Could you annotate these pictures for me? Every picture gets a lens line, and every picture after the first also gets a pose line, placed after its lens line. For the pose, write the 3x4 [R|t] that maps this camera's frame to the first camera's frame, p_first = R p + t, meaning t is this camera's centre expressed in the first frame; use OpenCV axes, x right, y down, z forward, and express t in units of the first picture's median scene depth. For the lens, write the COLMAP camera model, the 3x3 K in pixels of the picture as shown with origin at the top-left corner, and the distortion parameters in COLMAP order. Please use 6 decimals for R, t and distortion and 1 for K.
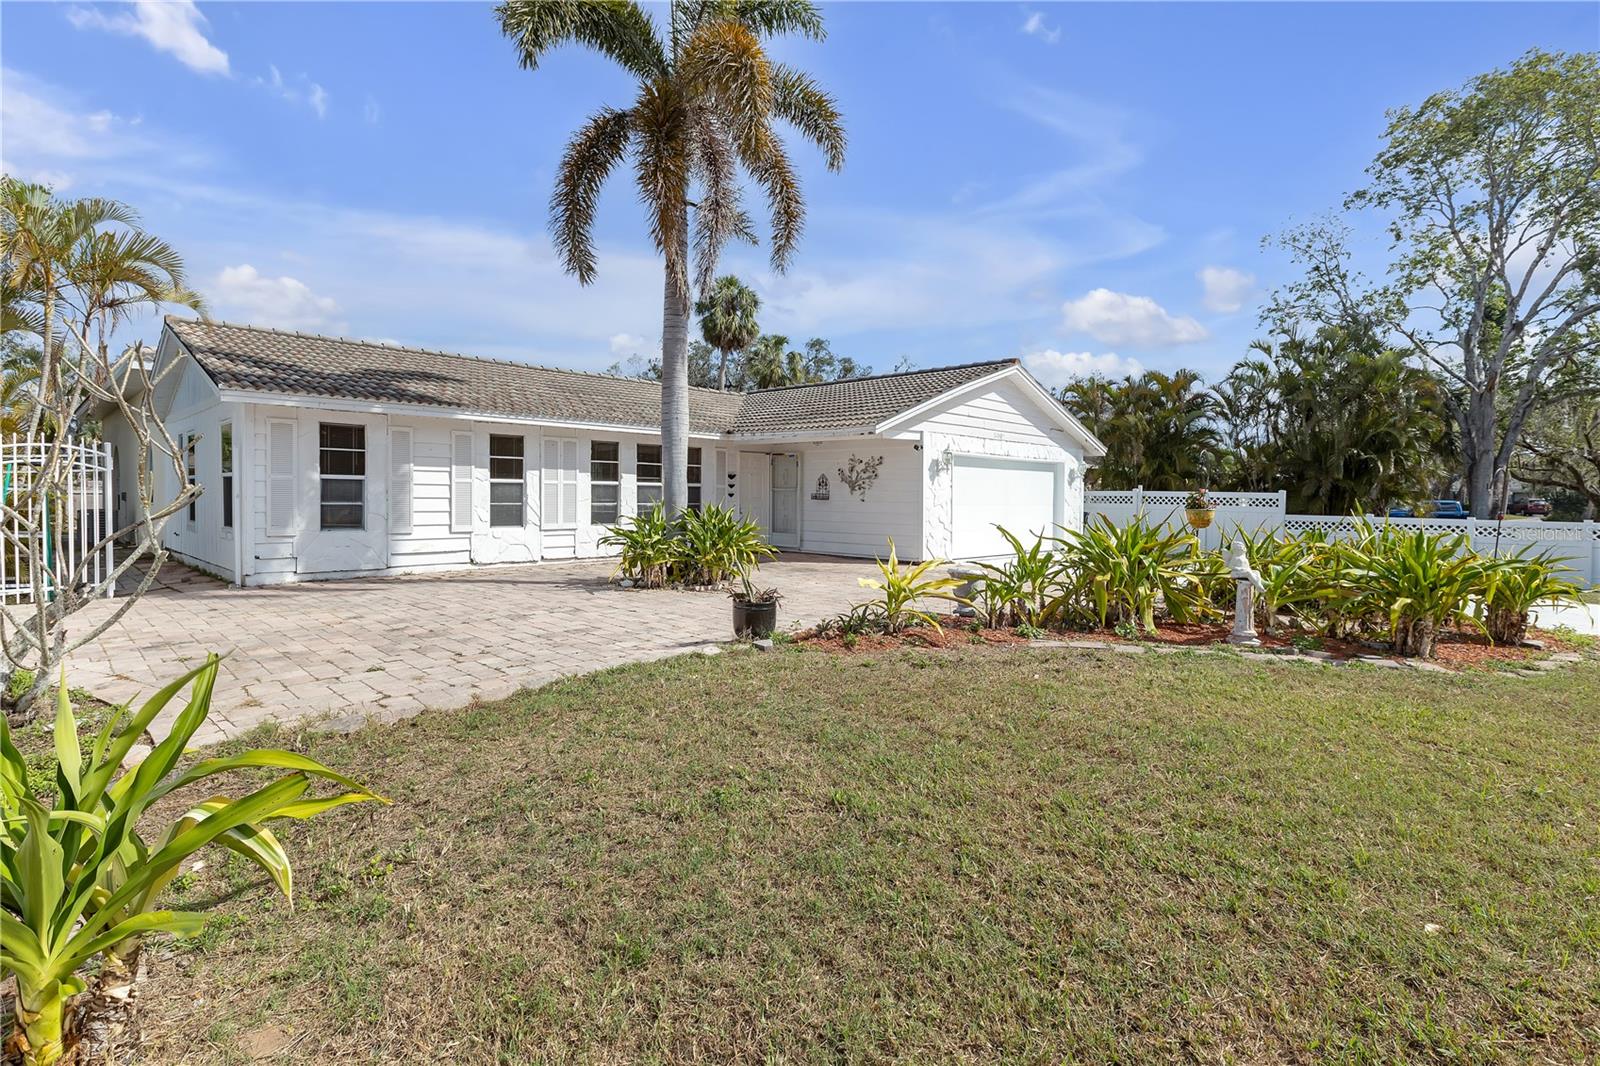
lens RADIAL K [[799.3, 0, 824.4], [0, 799.3, 503.4], [0, 0, 1]] dist [0.000010, -0.000010]
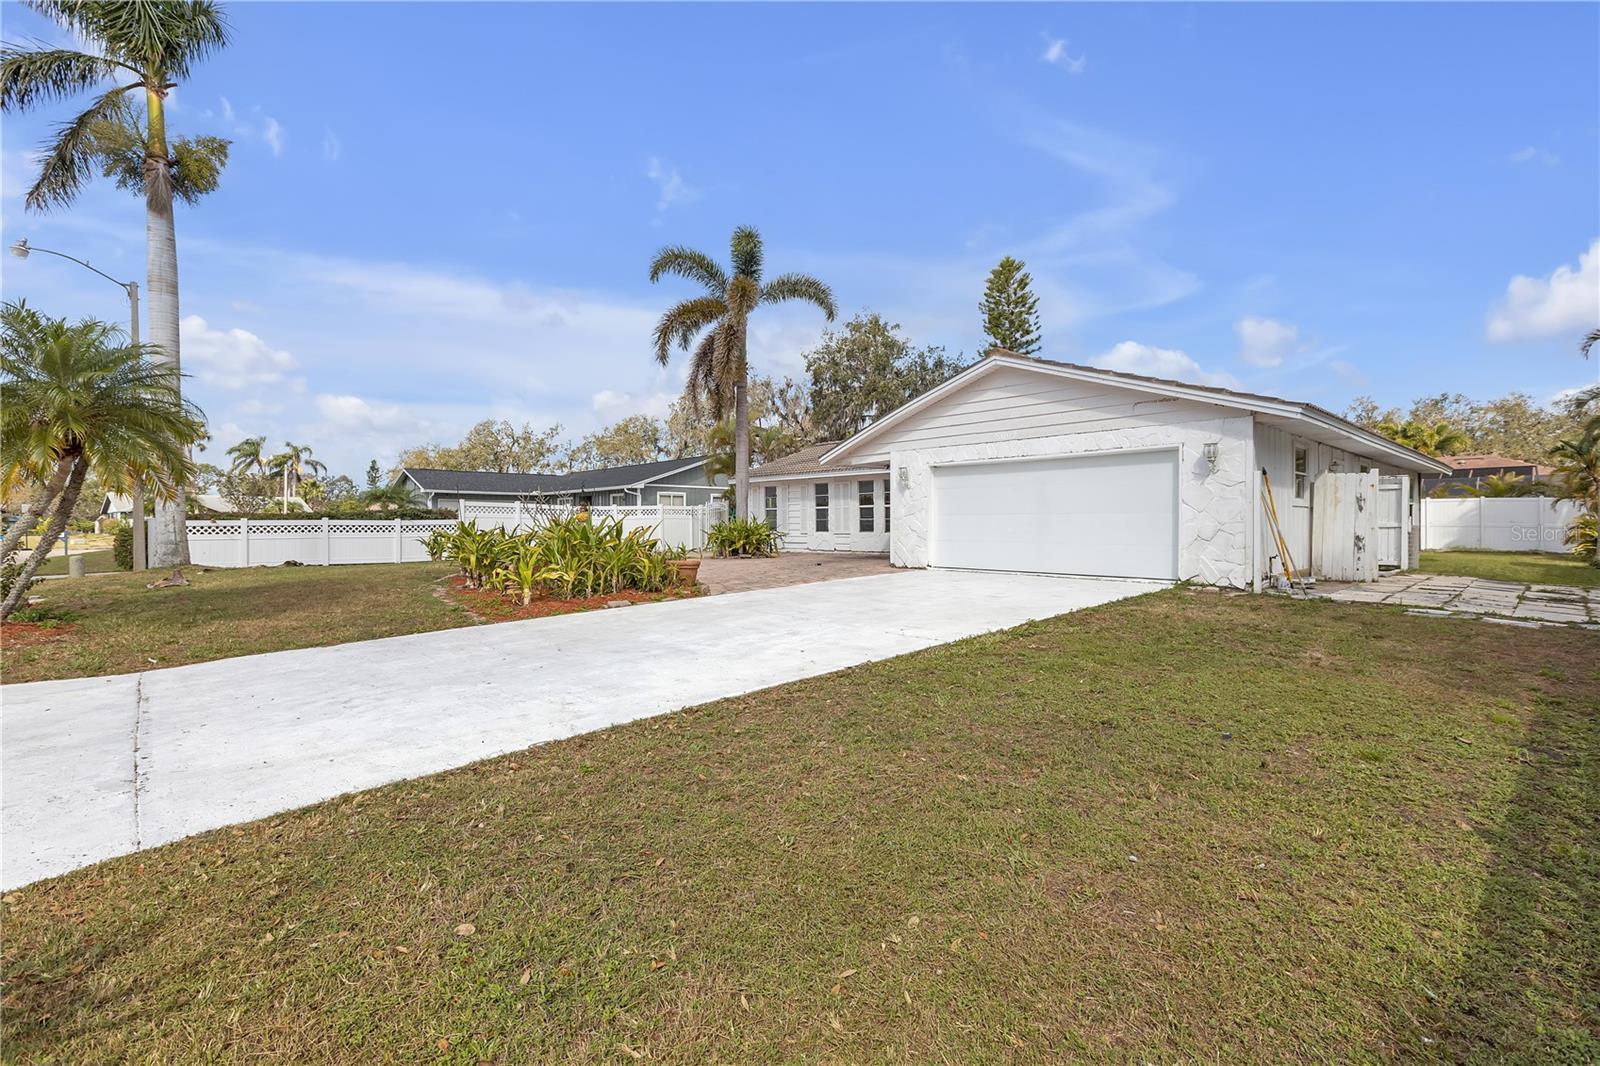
lens RADIAL K [[727.9, 0, 797.8], [0, 727.9, 526.0], [0, 0, 1]] dist [0.000841, 0.000193]
pose [[-0.084191, -0.005907, -0.996432, 1.241963], [-0.002426, 0.999981, -0.005723, 0.023812], [0.996447, 0.001935, -0.084204, 1.006177]]
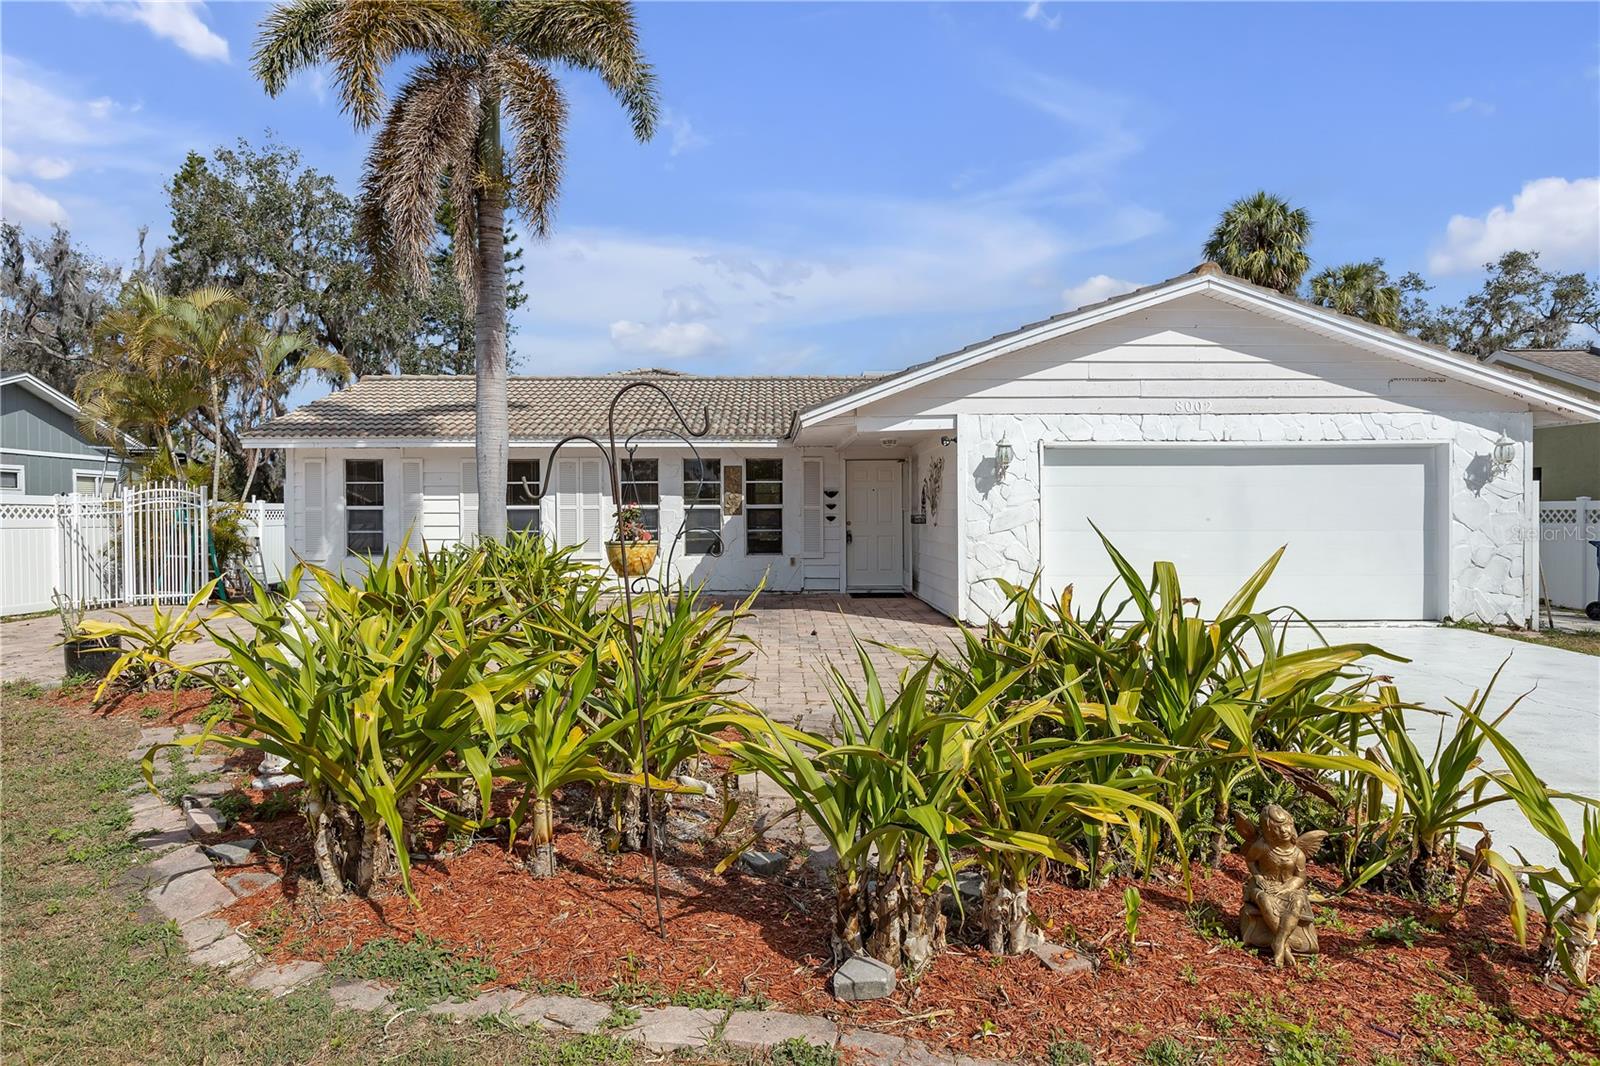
lens RADIAL K [[965.9, 0, 800.0], [0, 965.9, 533.0], [0, 0, 1]] dist [0.001305, -0.001971]
pose [[0.688977, 0.001005, -0.724783, 0.617493], [0.005244, 0.999966, 0.006372, -0.003144], [0.724764, -0.008191, 0.688948, 0.411305]]
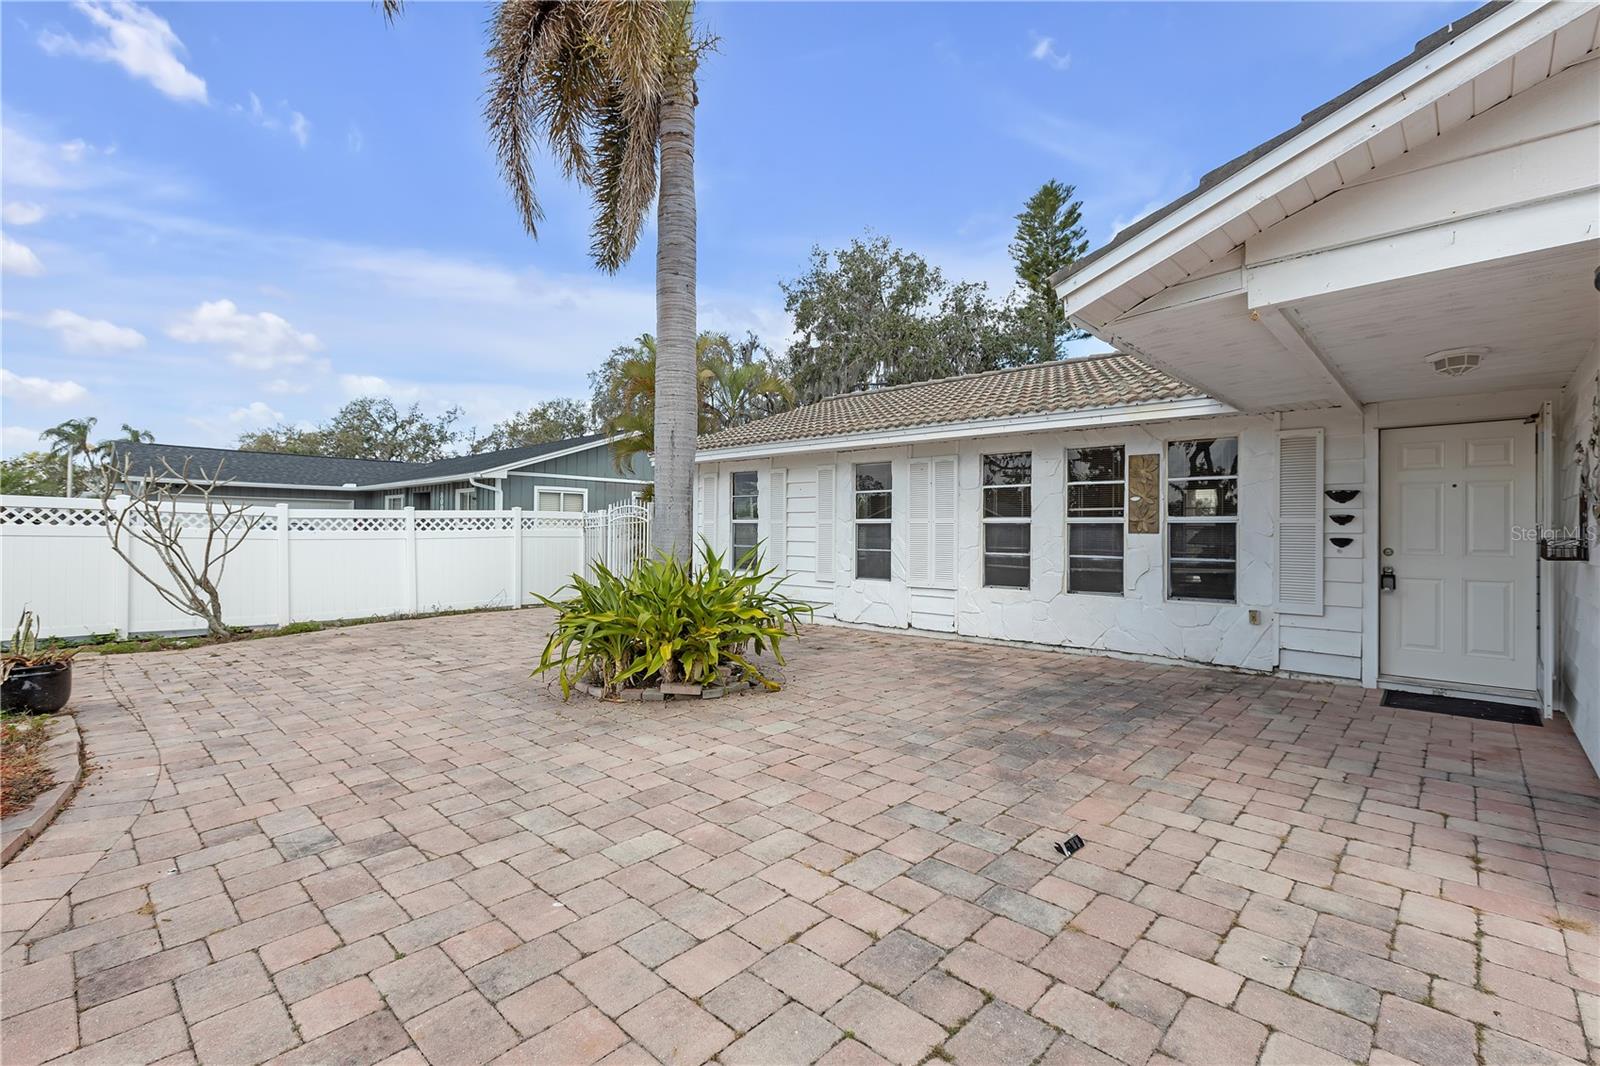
lens RADIAL K [[719.4, 0, 787.3], [0, 719.4, 532.1], [0, 0, 1]] dist [-0.000172, -0.000178]
pose [[-0.023981, -0.006699, -0.999690, 0.292832], [-0.014514, 0.999874, -0.006352, -0.010783], [0.999607, 0.014357, -0.024075, 0.861026]]
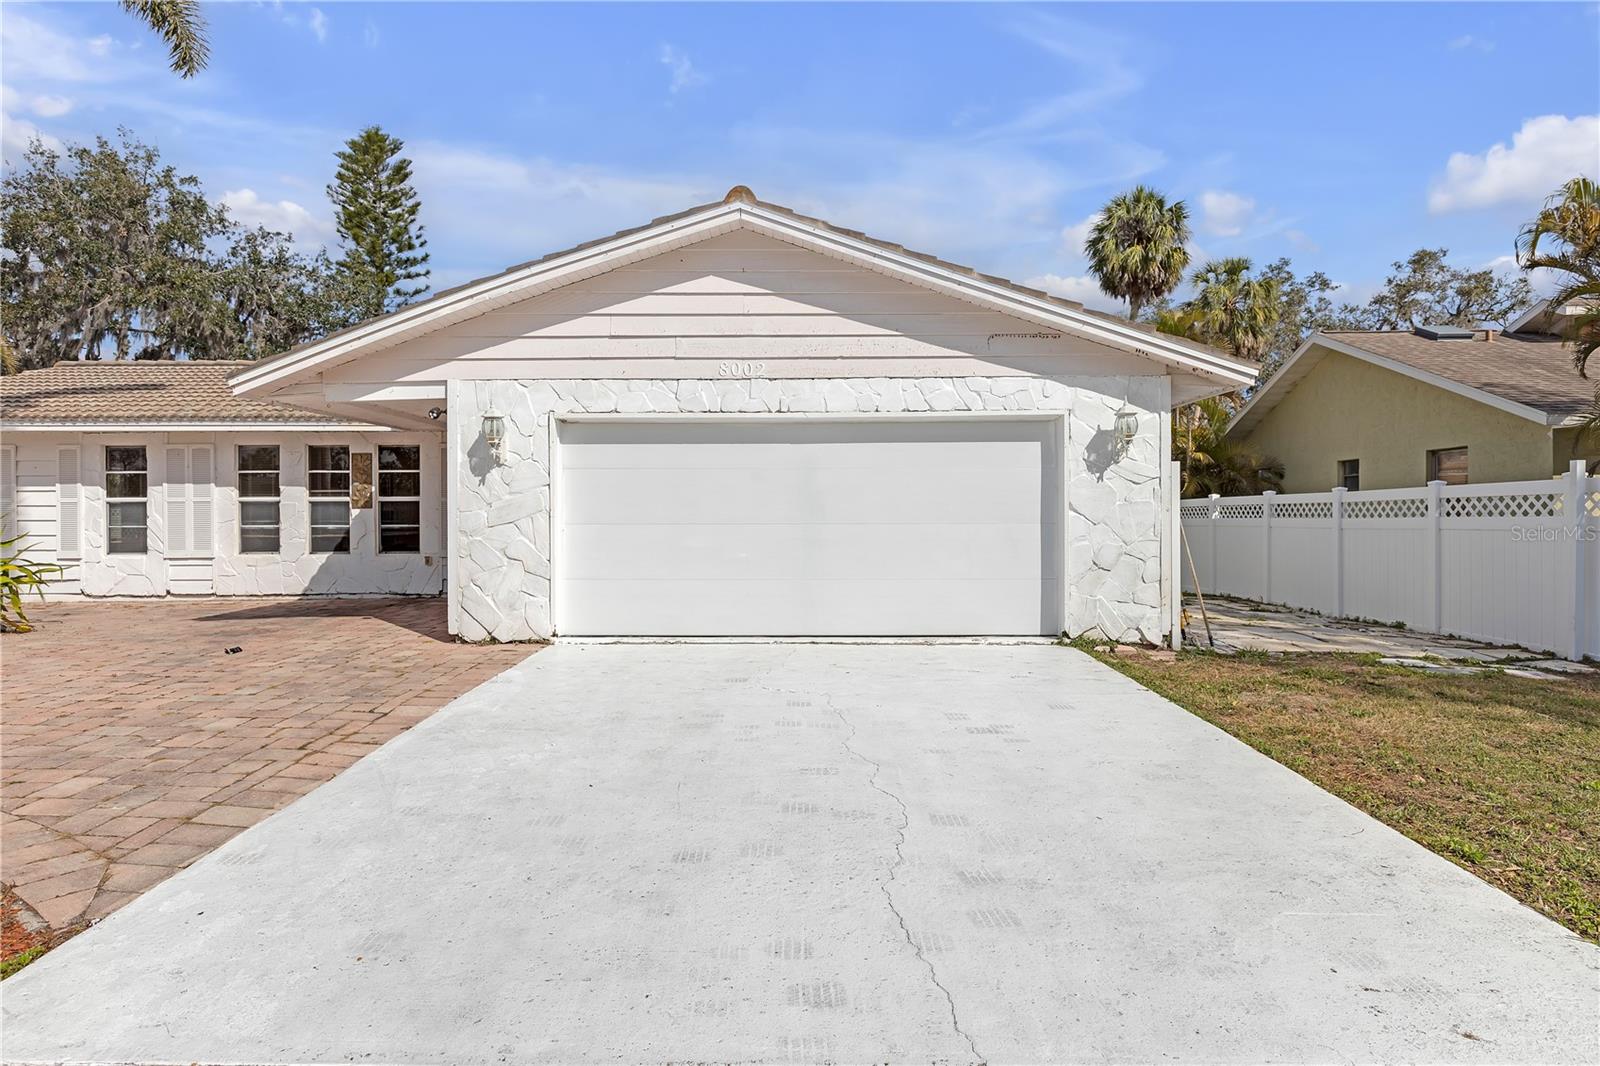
lens RADIAL K [[888.7, 0, 801.9], [0, 888.7, 523.3], [0, 0, 1]] dist [0.004096, -0.002906]
pose [[0.667502, -0.007719, -0.744568, 0.730177], [0.004326, 0.999970, -0.006489, 0.005552], [0.744596, 0.001111, 0.667515, 0.833281]]
